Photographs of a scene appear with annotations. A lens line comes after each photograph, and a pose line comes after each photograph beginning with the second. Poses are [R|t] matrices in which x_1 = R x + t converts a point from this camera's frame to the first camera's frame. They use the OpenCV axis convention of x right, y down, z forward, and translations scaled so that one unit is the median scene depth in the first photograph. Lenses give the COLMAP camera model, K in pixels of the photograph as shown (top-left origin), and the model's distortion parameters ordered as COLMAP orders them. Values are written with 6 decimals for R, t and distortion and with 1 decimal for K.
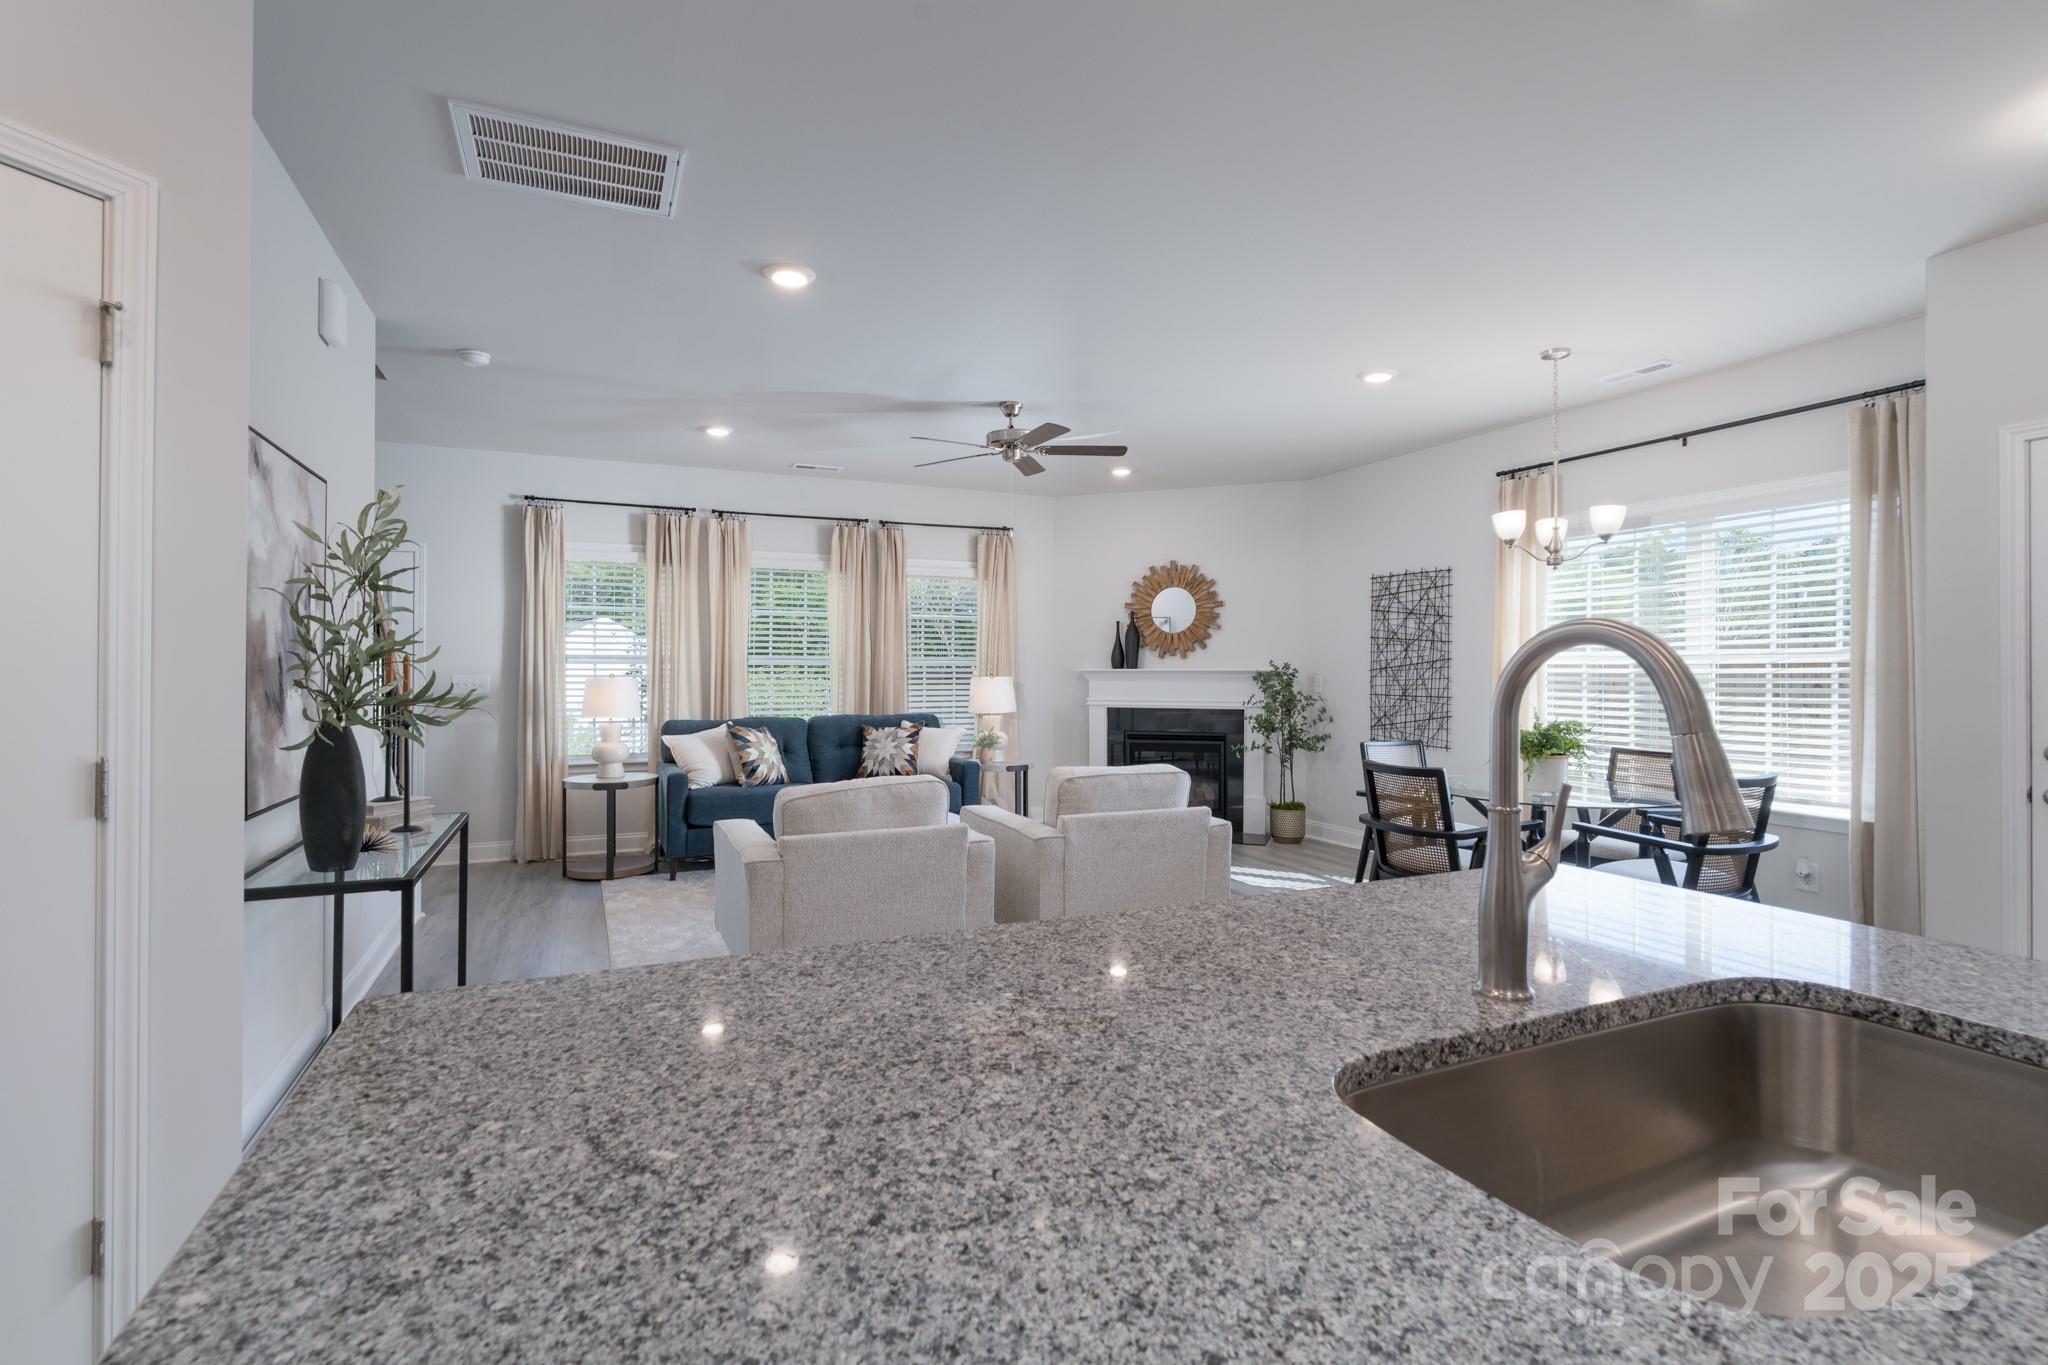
lens RADIAL K [[943.8, 0, 1010.0], [0, 943.8, 666.7], [0, 0, 1]] dist [-0.003866, -0.000833]
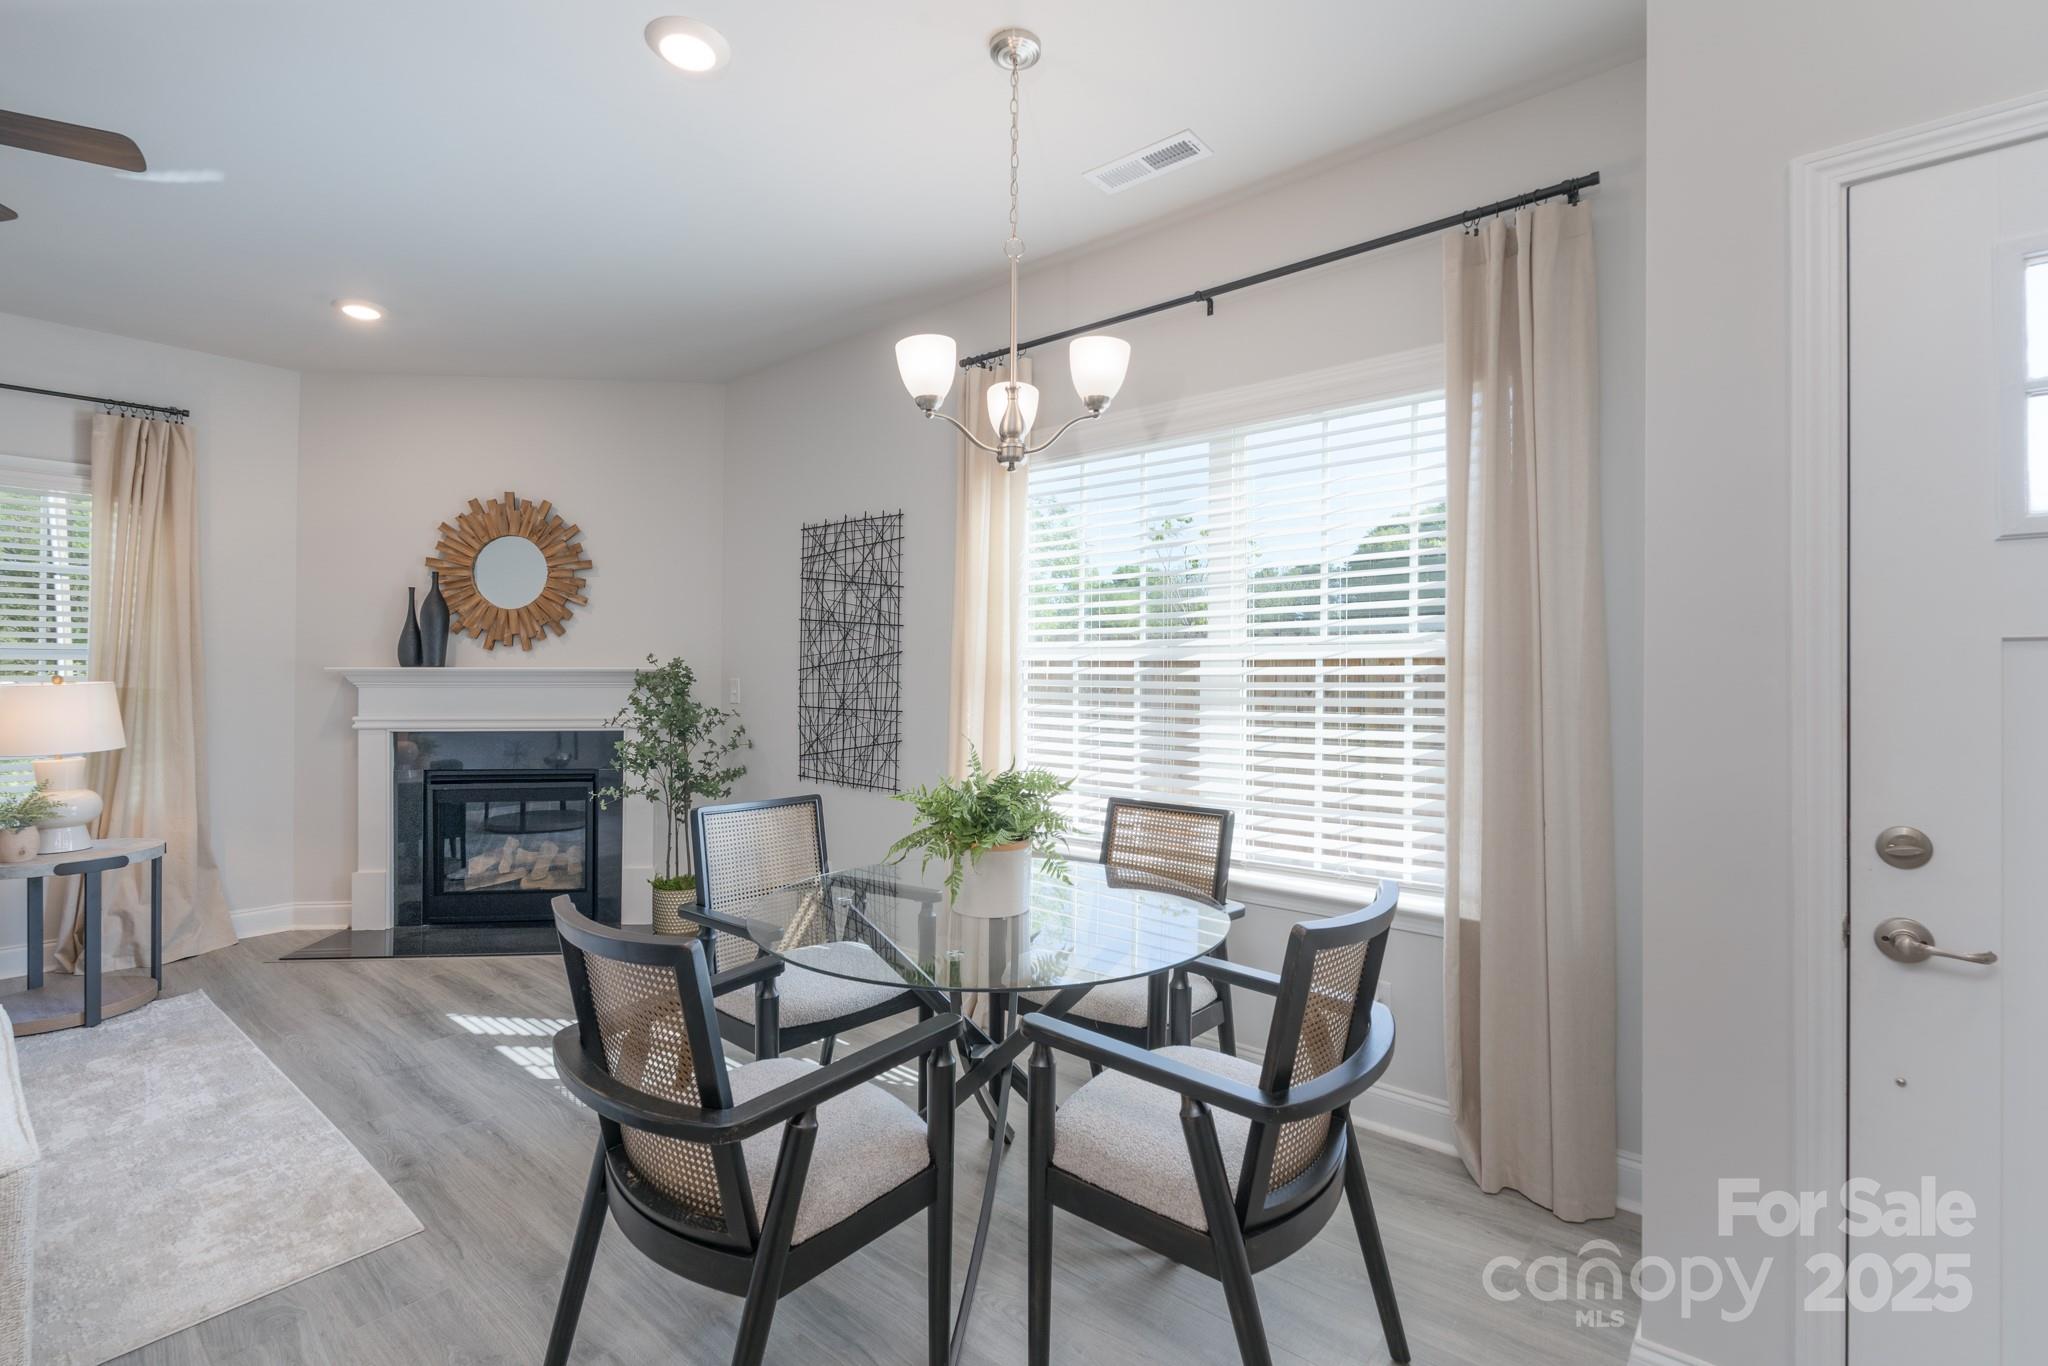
lens RADIAL K [[943.8, 0, 1010.0], [0, 943.8, 667.2], [0, 0, 1]] dist [-0.003866, -0.000833]
pose [[0.899455, 0.003053, 0.437003, 0.228414], [-0.002630, 0.999995, -0.001573, 0.002566], [-0.437006, 0.000266, 0.899459, 0.349191]]
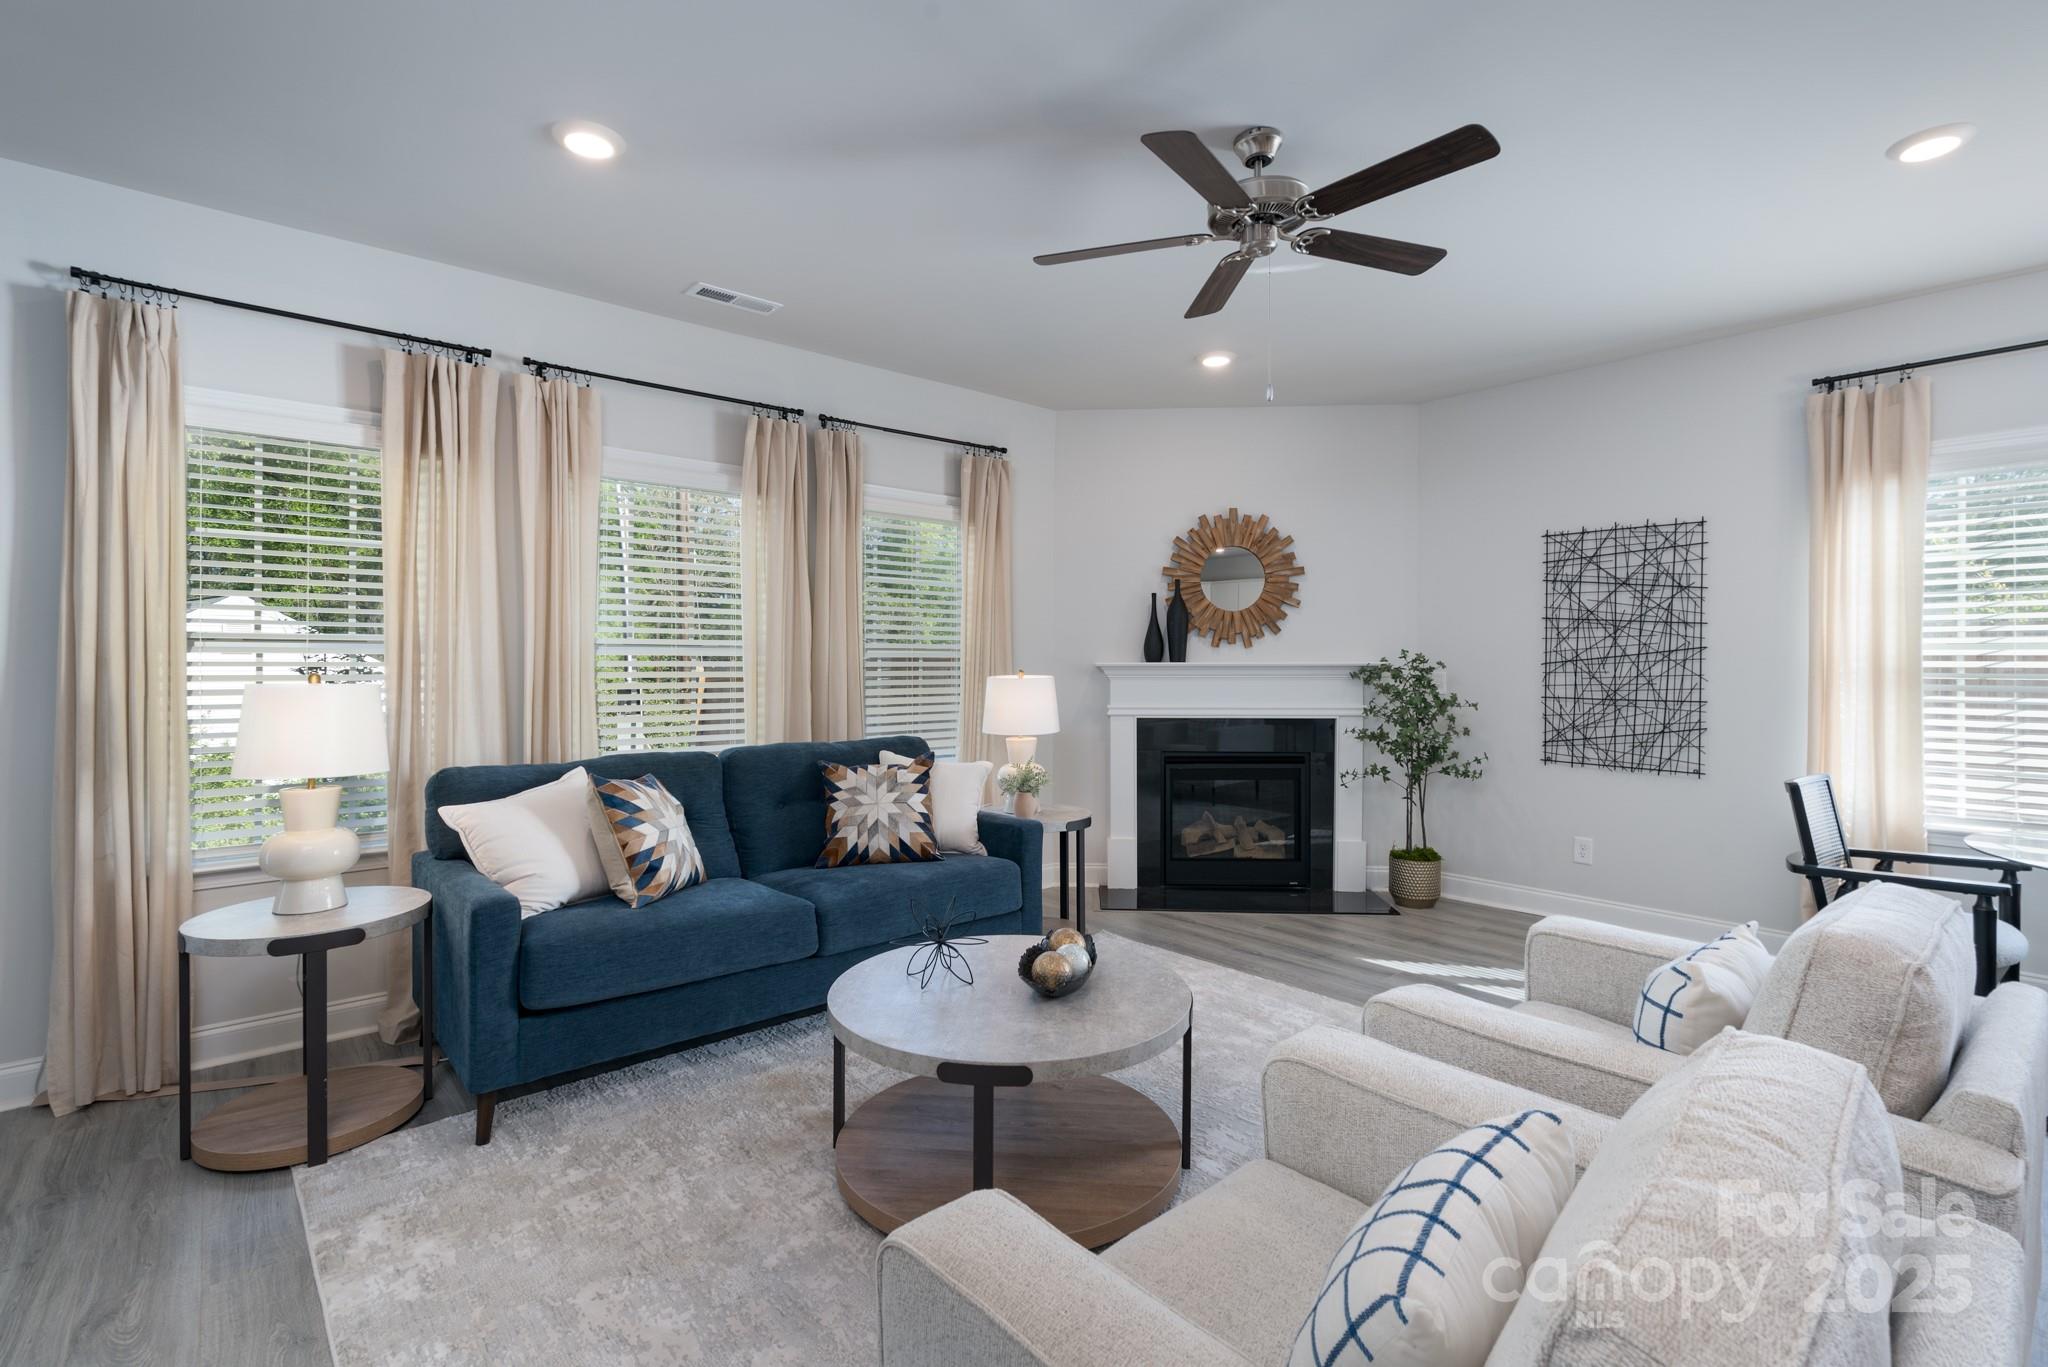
lens RADIAL K [[949.4, 0, 1029.1], [0, 949.4, 660.5], [0, 0, 1]] dist [-0.003374, -0.000757]
pose [[0.956099, -0.000183, 0.293043, -0.206439], [-0.000007, 1.000000, 0.000648, 0.000720], [-0.293043, -0.000621, 0.956099, 0.424896]]
